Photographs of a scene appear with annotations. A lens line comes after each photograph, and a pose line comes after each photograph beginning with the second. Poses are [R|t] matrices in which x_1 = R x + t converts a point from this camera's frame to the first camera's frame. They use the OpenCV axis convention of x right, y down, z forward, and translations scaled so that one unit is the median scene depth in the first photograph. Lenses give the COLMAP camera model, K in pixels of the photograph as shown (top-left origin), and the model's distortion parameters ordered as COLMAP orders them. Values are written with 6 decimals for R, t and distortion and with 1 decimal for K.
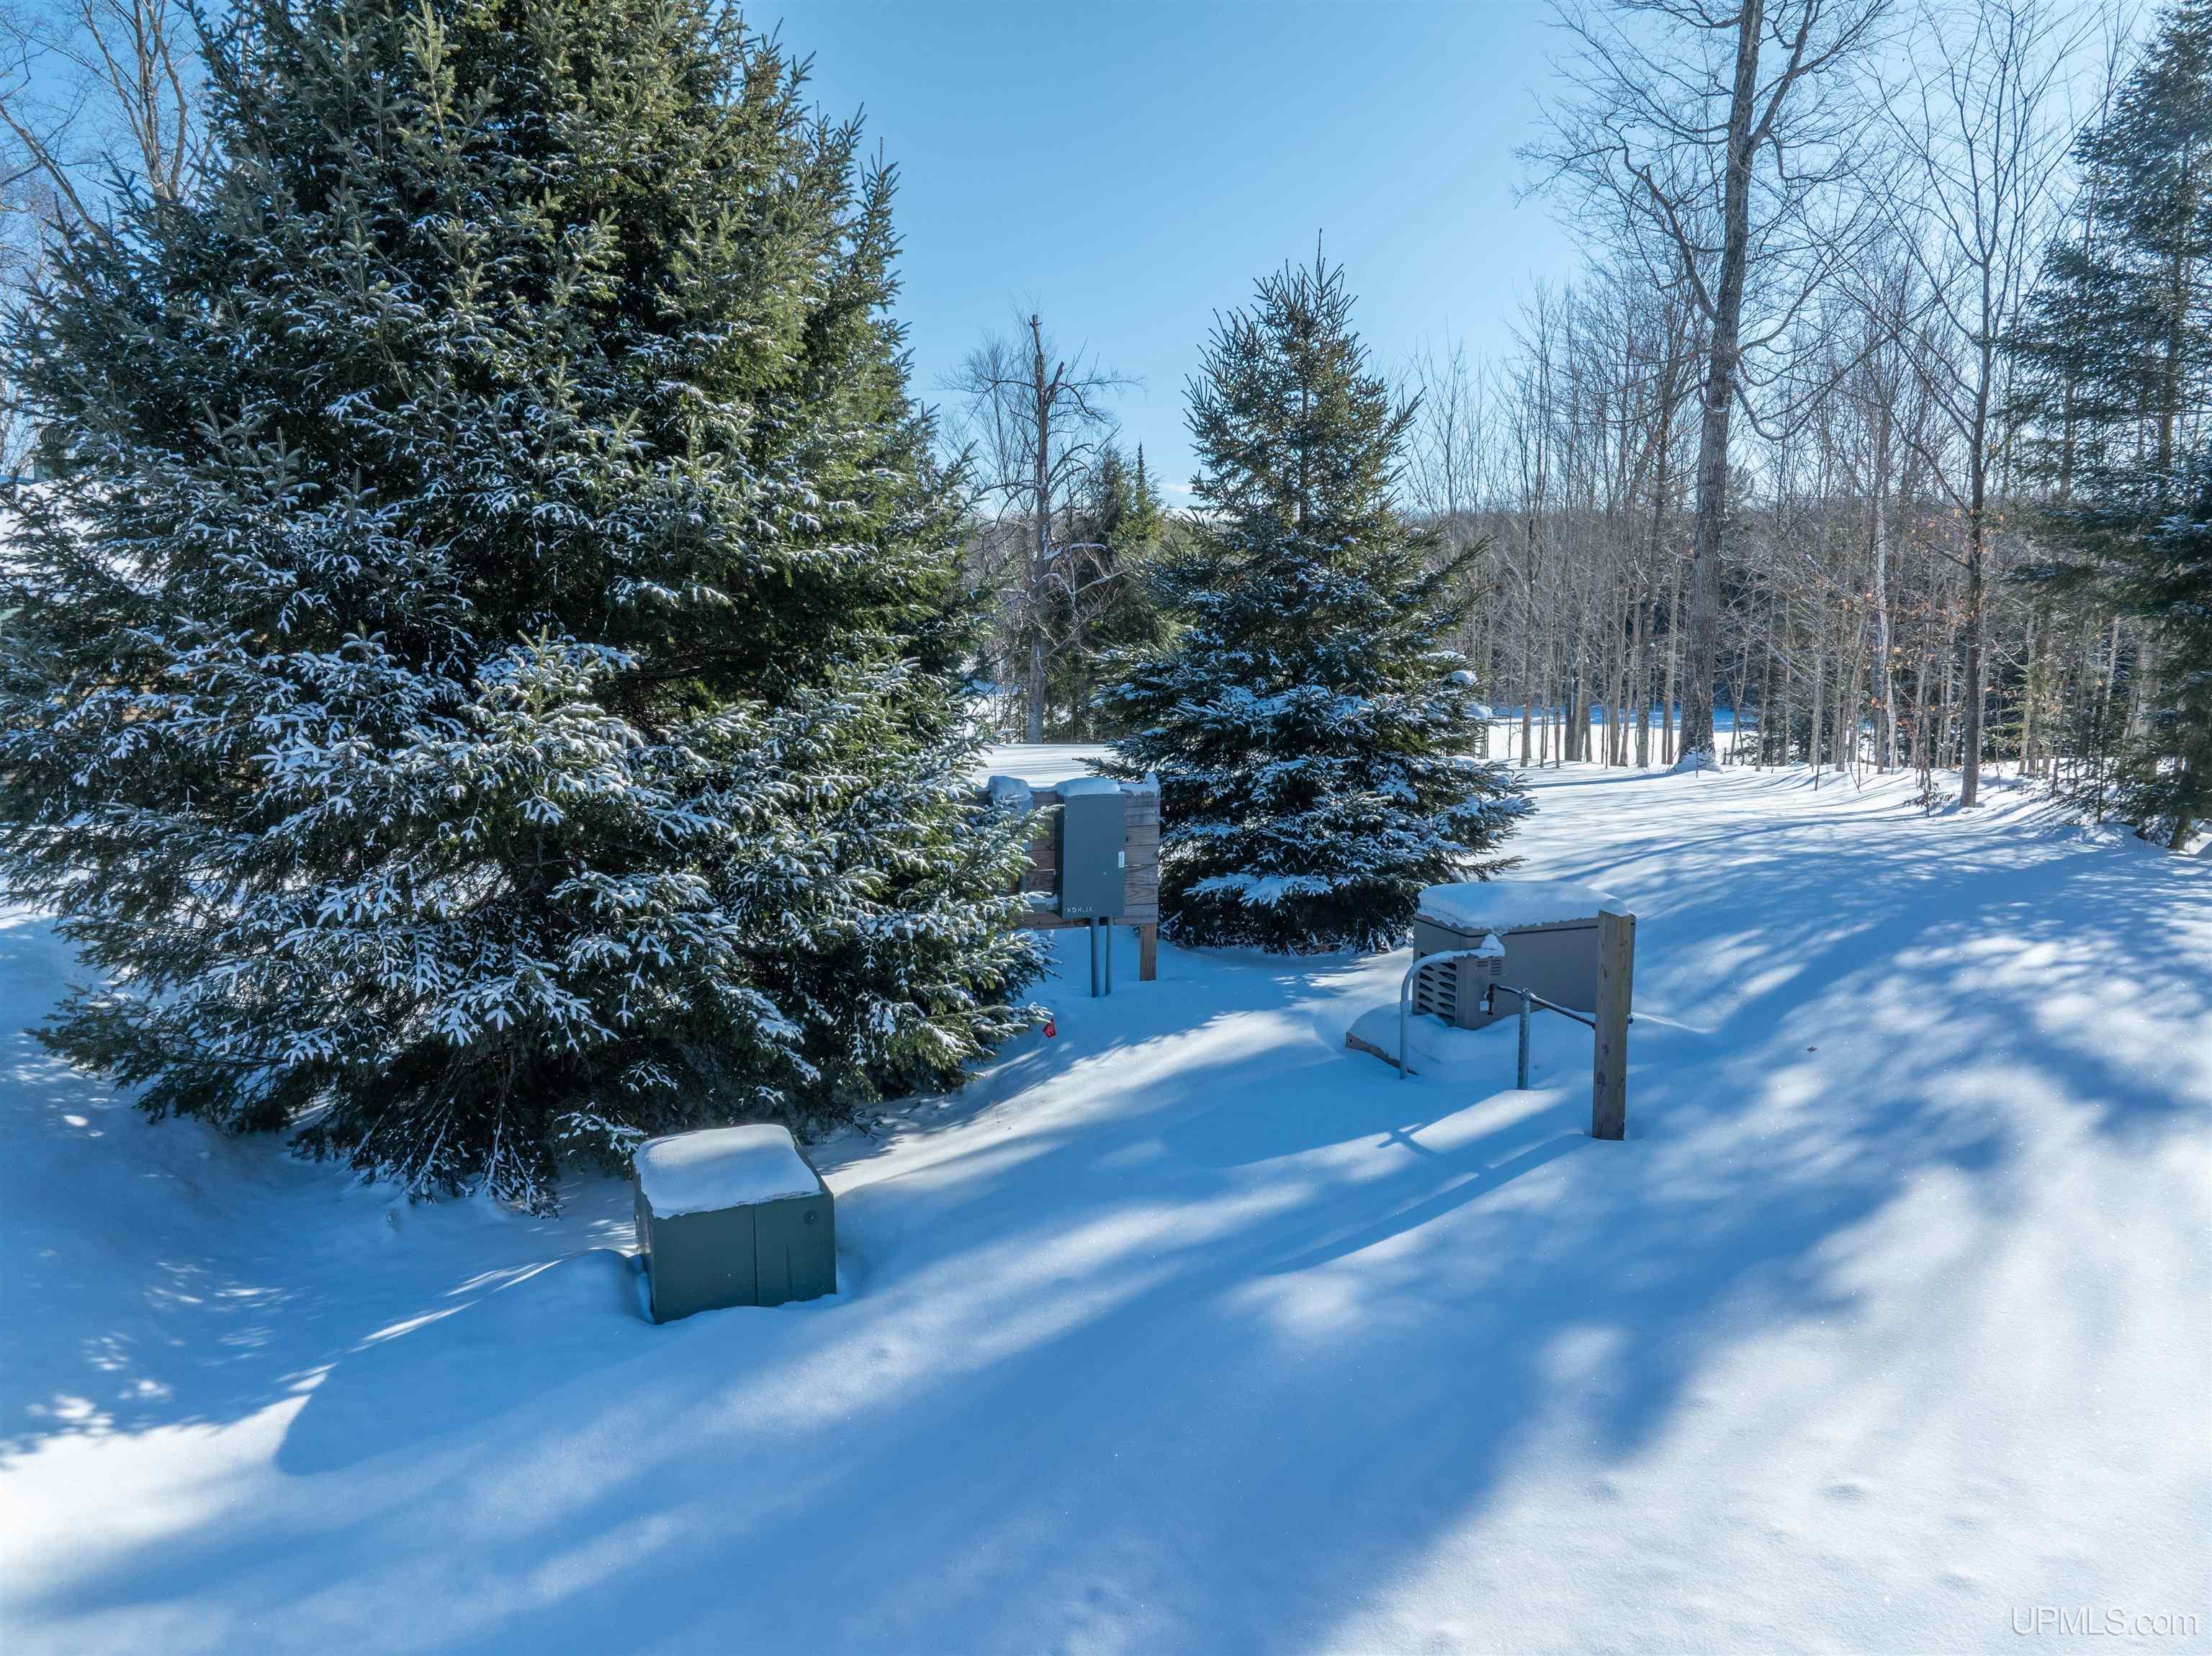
lens RADIAL K [[1553.6, 0, 1118.1], [0, 1553.6, 822.3], [0, 0, 1]] dist [-0.034027, -0.004196]
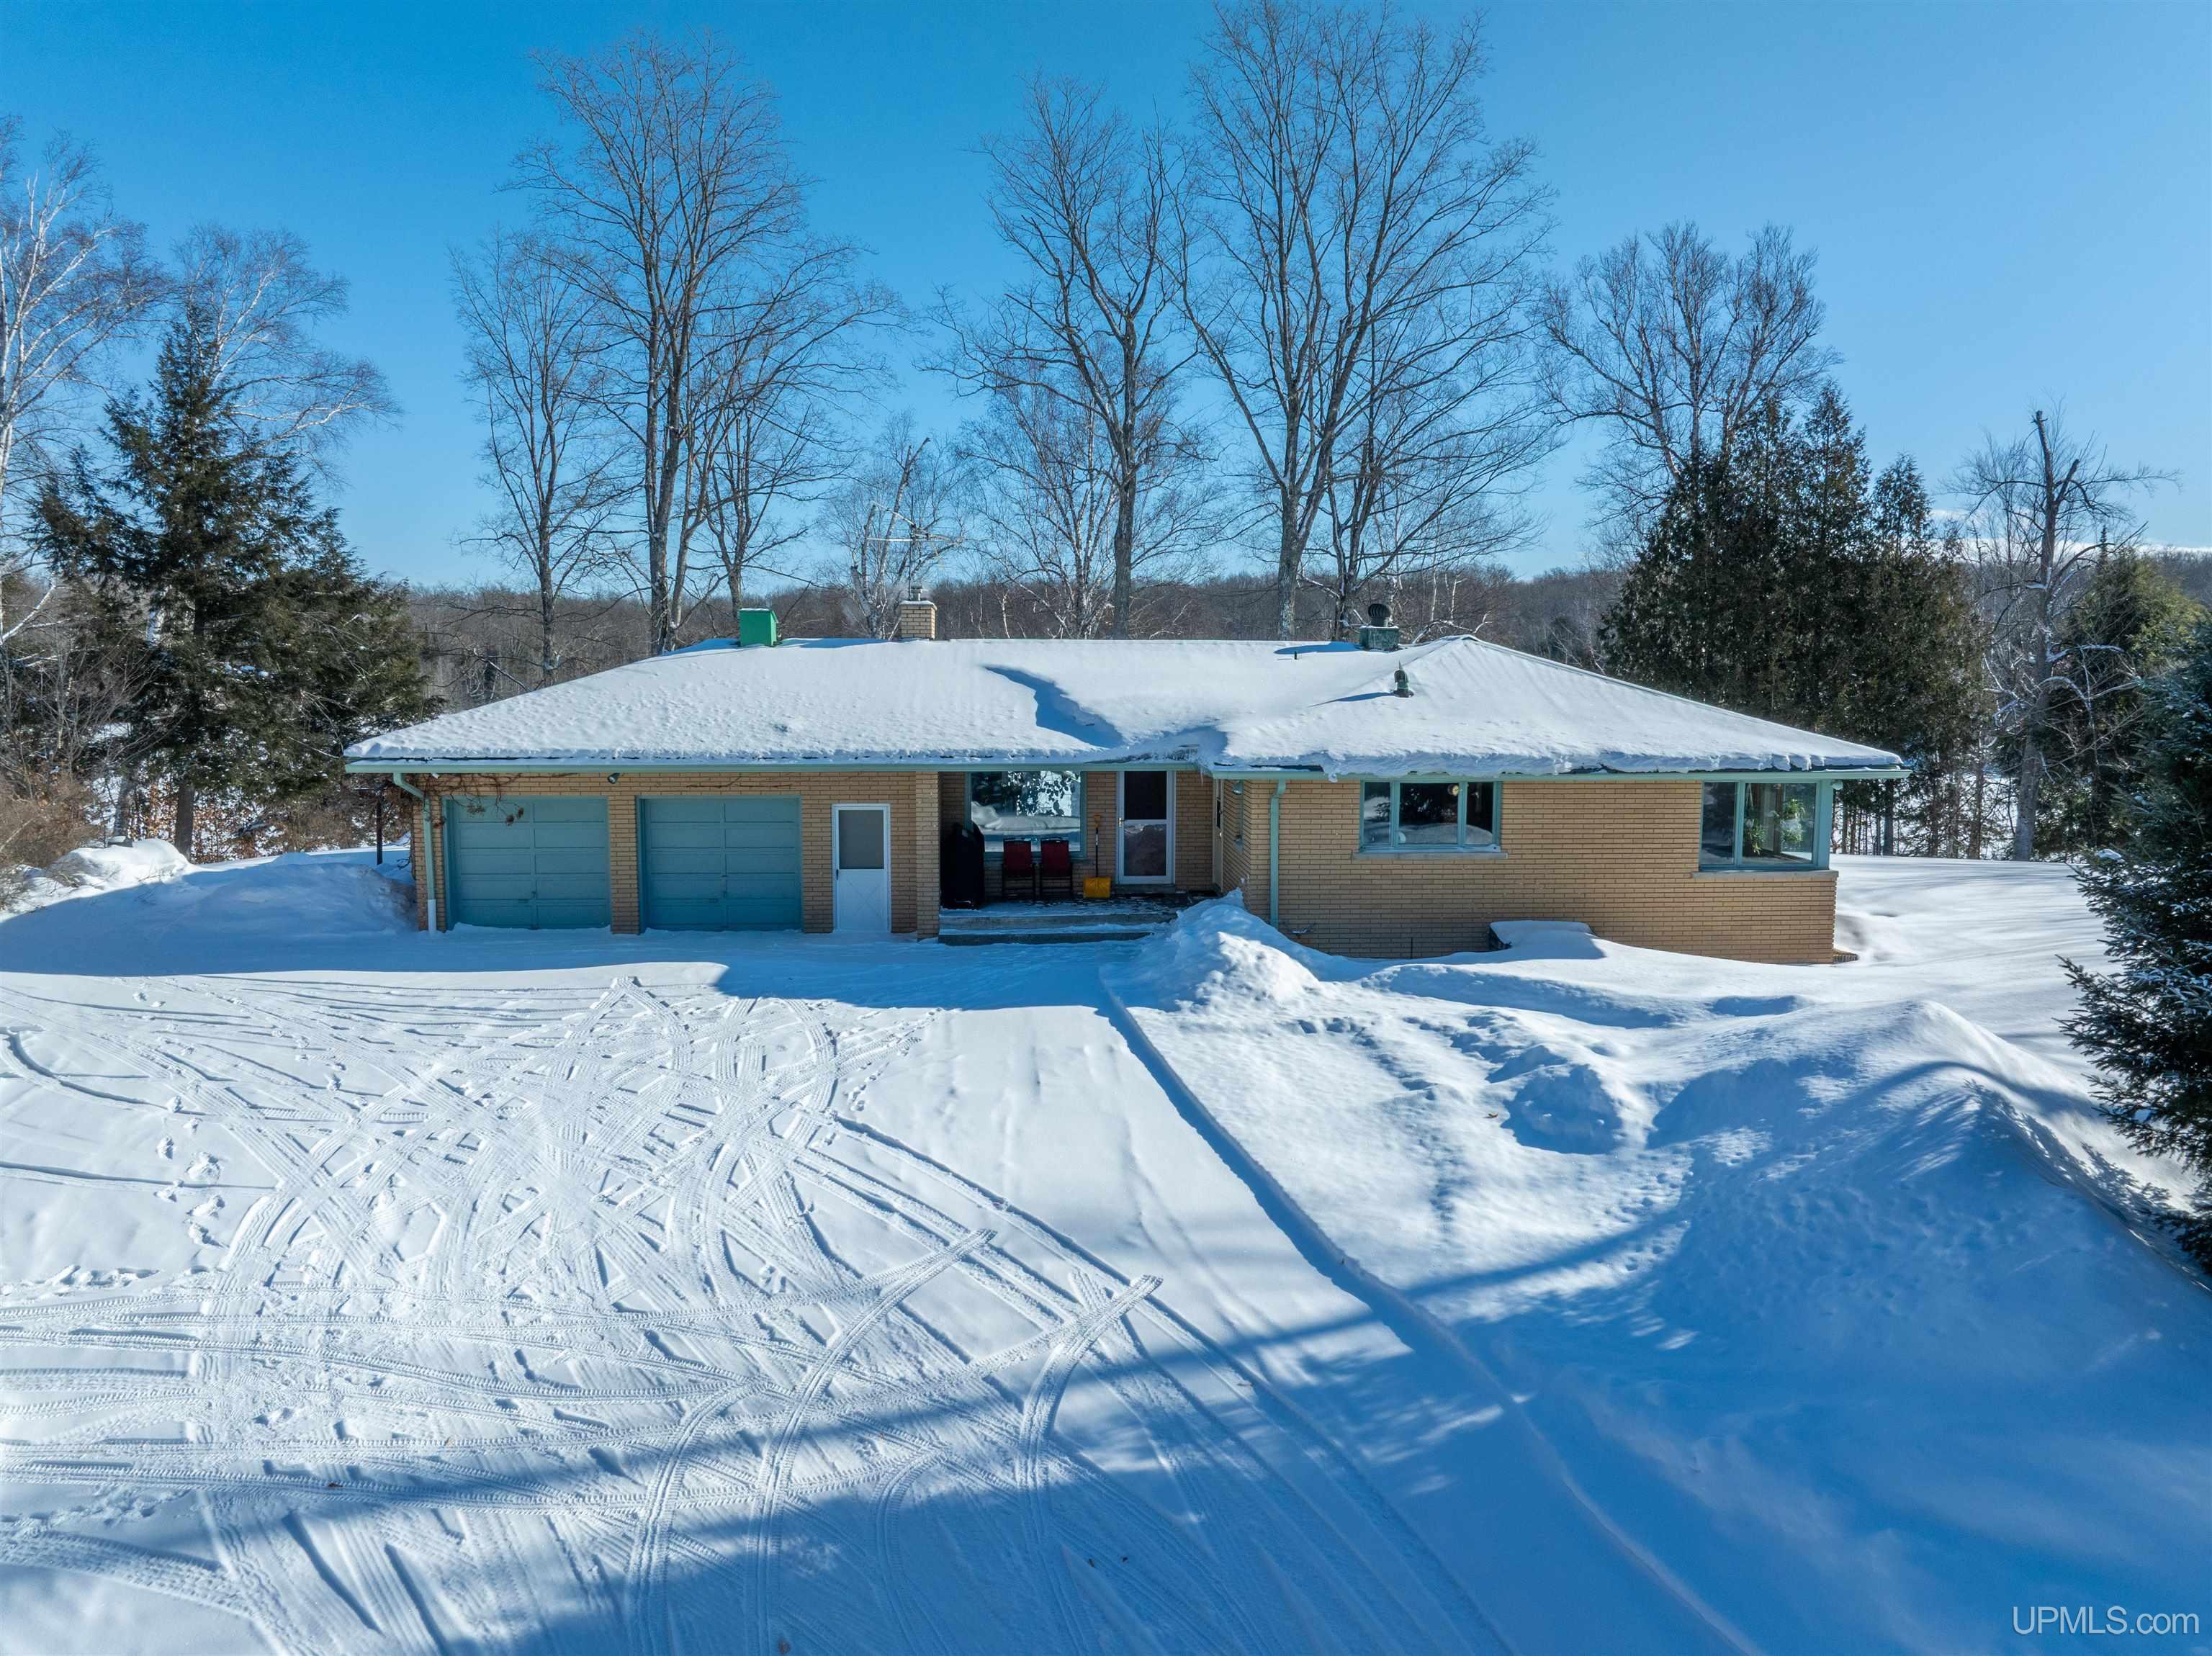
lens RADIAL K [[1553.6, 0, 1118.1], [0, 1553.6, 822.3], [0, 0, 1]] dist [-0.034027, -0.004196]
pose [[0.910193, 0.040754, -0.412176, -1.018817], [-0.051432, 0.998566, -0.014843, -0.140904], [0.410980, 0.034709, 0.910984, -0.630420]]
